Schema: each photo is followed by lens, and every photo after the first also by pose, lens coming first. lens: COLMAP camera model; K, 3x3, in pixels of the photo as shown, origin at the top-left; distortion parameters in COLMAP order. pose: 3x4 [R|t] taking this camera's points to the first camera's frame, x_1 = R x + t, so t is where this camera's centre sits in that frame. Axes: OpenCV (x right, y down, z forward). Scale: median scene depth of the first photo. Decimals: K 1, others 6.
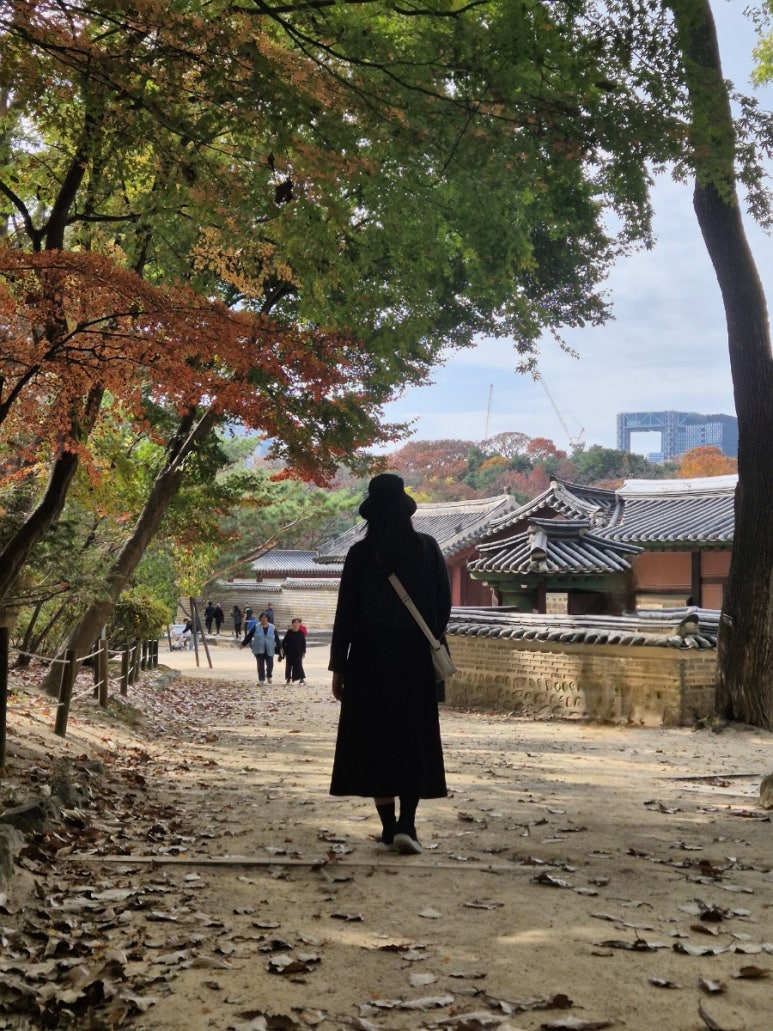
lens RADIAL K [[1431.5, 0, 386.5], [0, 1431.5, 516.3], [0, 0, 1]] dist [0.042137, 0.000000]
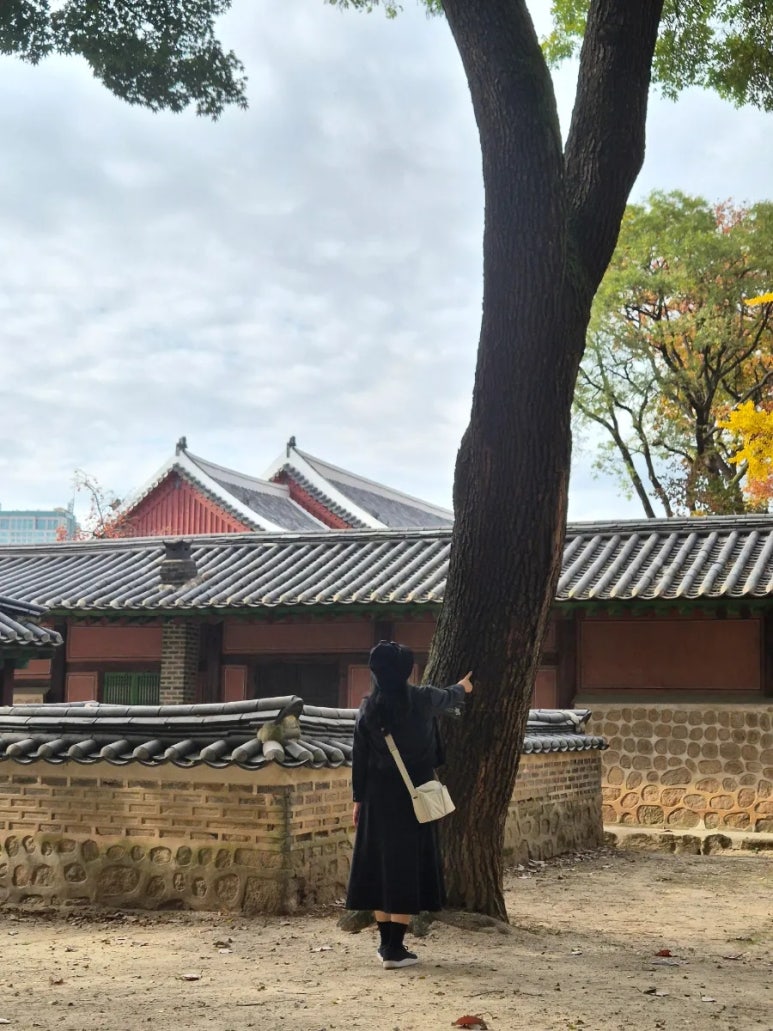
lens RADIAL K [[1431.5, 0, 386.5], [0, 1431.5, 515.2], [0, 0, 1]] dist [0.042137, 0.000000]
pose [[0.847475, 0.061271, 0.527288, -0.046640], [-0.021247, 0.996436, -0.081637, 0.040697], [-0.530410, 0.057982, 0.845756, 0.504784]]
